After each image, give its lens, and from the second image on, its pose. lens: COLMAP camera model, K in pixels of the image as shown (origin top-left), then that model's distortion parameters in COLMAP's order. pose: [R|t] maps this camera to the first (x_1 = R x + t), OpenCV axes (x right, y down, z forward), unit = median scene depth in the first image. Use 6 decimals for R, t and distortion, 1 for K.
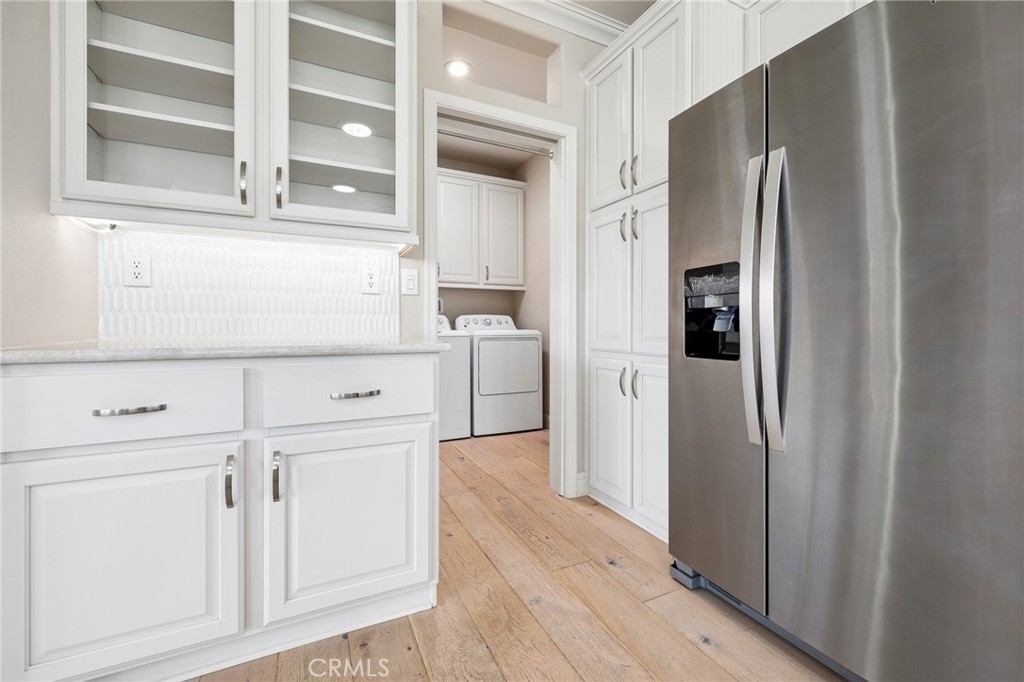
lens RADIAL K [[417.8, 0, 512.6], [0, 417.8, 325.4], [0, 0, 1]] dist [-0.001224, -0.000042]
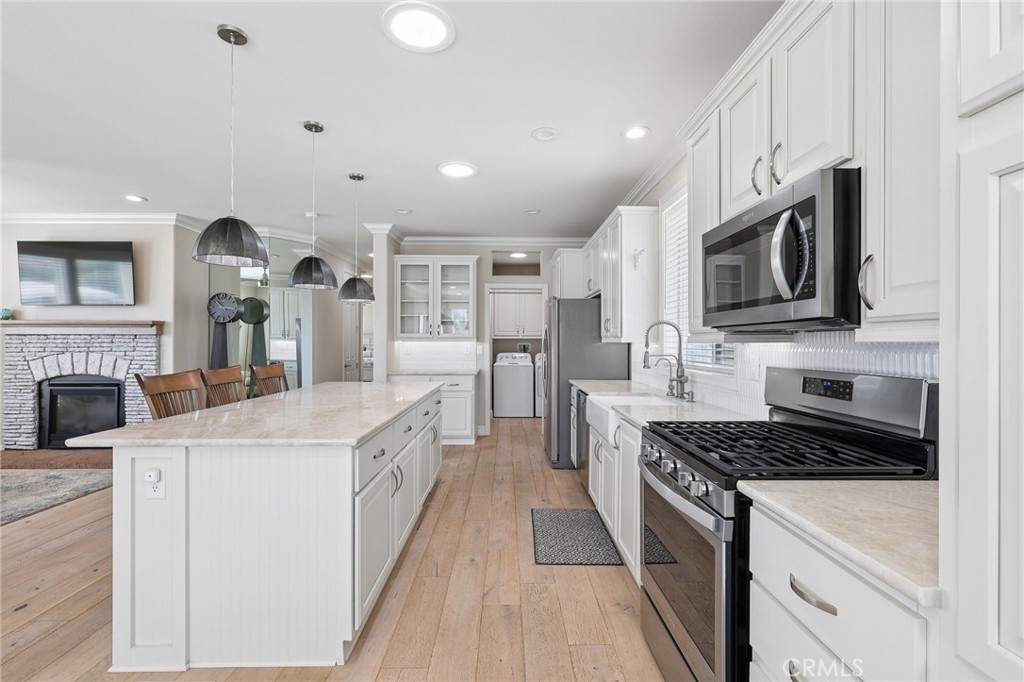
lens RADIAL K [[451.2, 0, 512.0], [0, 451.2, 341.0], [0, 0, 1]] dist [-0.000236, 0.000355]
pose [[0.905532, -0.000337, -0.424279, 1.083995], [0.000578, 1.000000, 0.000441, -0.141418], [0.424278, -0.000645, 0.905532, -1.474667]]
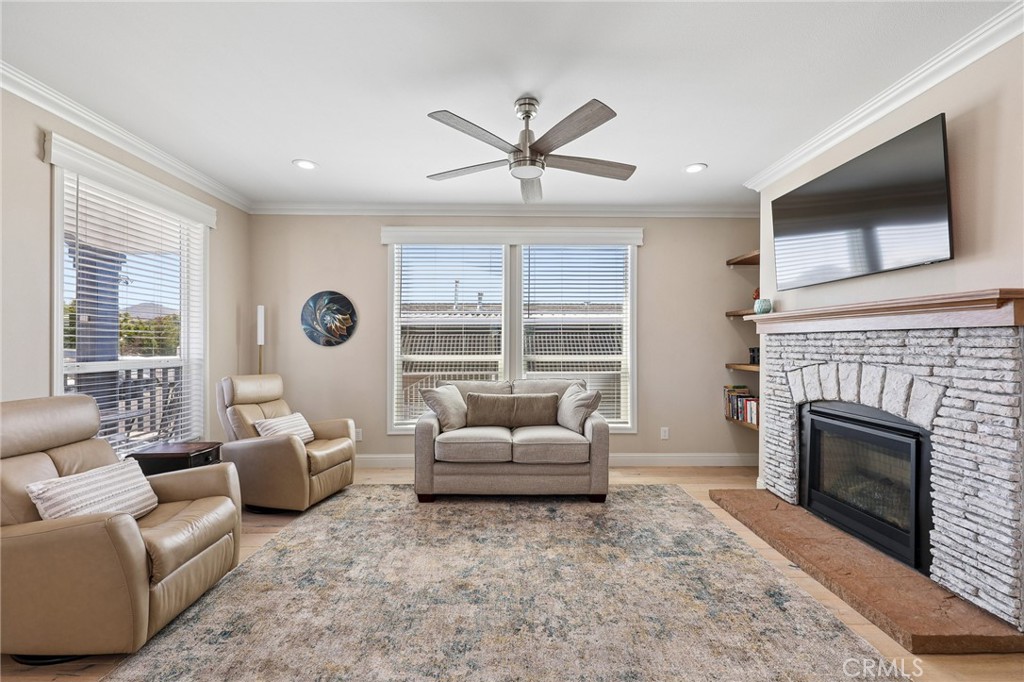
lens RADIAL K [[411.4, 0, 512.0], [0, 411.4, 341.0], [0, 0, 1]] dist [0.000857, 0.000216]
pose [[-0.419213, -0.004442, -0.907877, -0.300922], [-0.000875, 0.999990, -0.004488, -0.141384], [0.907887, -0.001087, -0.419213, -0.763163]]
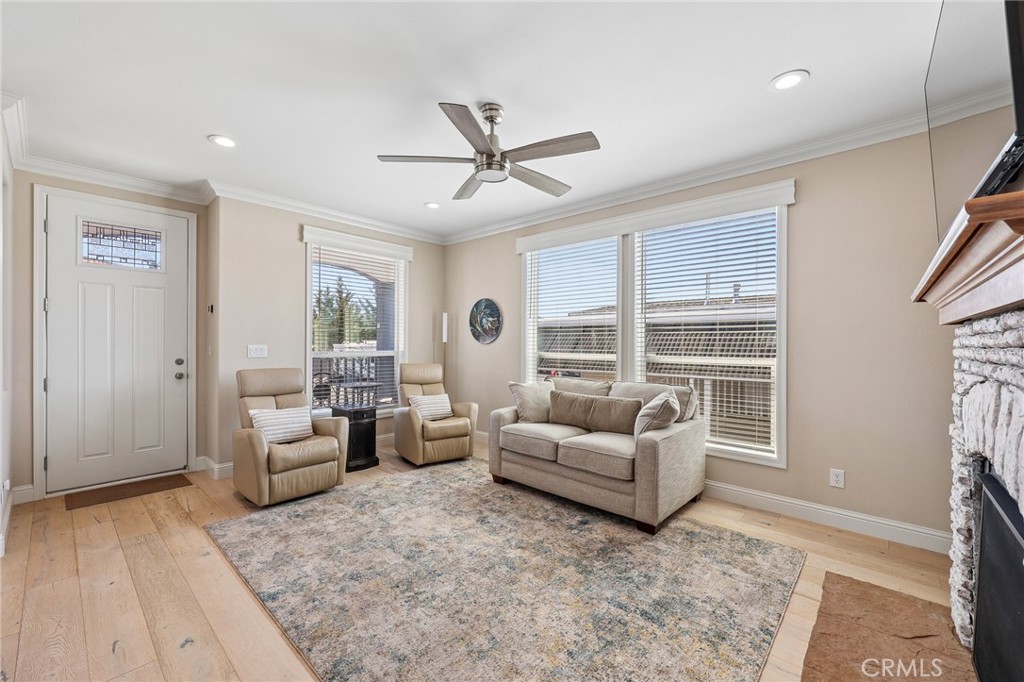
lens RADIAL K [[411.4, 0, 512.0], [0, 411.4, 341.0], [0, 0, 1]] dist [0.000857, 0.000216]
pose [[-0.925559, -0.004822, -0.378573, -0.900575], [-0.004753, 0.999988, -0.001116, -0.138303], [0.378574, 0.000766, -0.925571, -0.150880]]
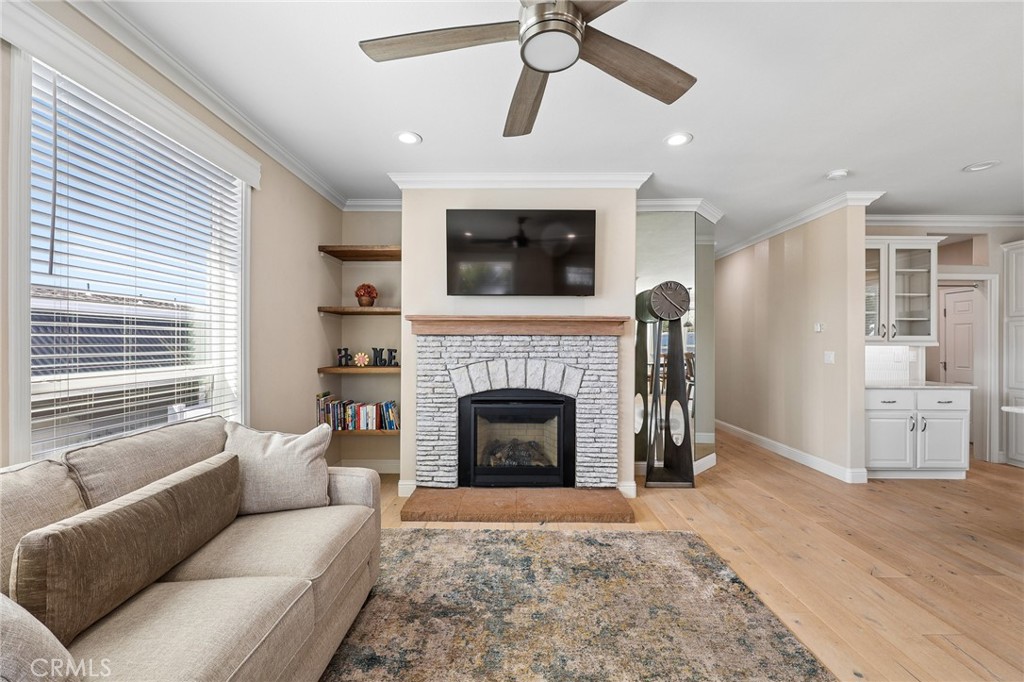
lens RADIAL K [[410.8, 0, 514.6], [0, 410.8, 342.6], [0, 0, 1]] dist [-0.001523, 0.000099]
pose [[0.897814, 0.001176, -0.440372, -1.038298], [-0.002726, 0.999992, -0.002887, -0.141589], [0.440366, 0.003792, 0.897811, -1.725293]]
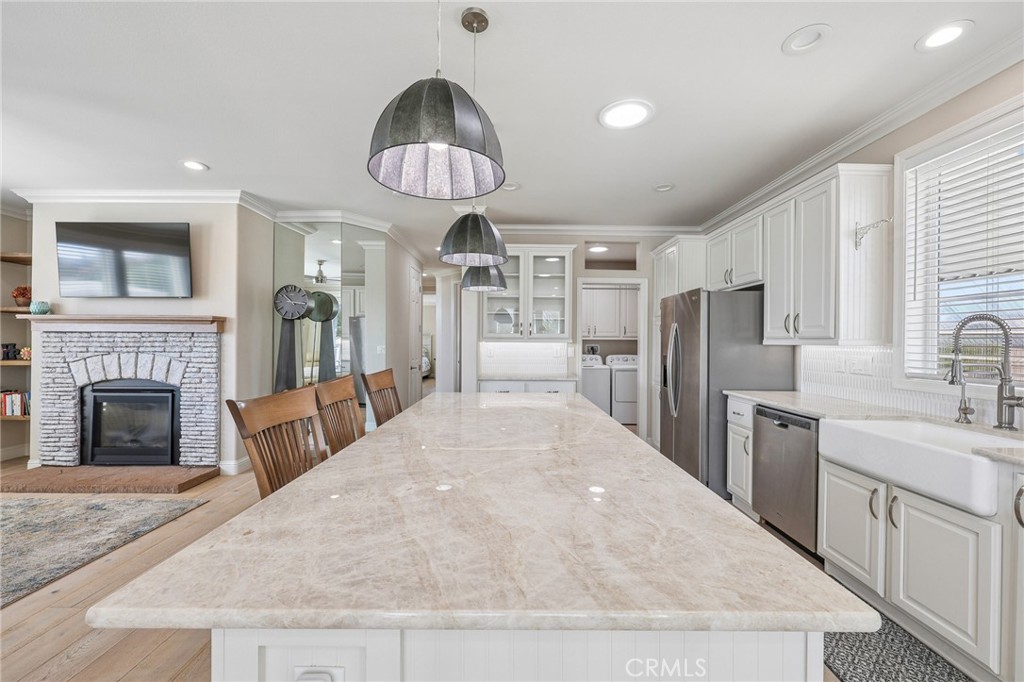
lens RADIAL K [[410.8, 0, 514.6], [0, 410.8, 342.6], [0, 0, 1]] dist [-0.001523, 0.000099]
pose [[0.901797, 0.005327, -0.432126, 0.454832], [-0.004587, 0.999986, 0.002757, -0.141499], [0.432135, -0.000504, 0.901809, -1.230708]]
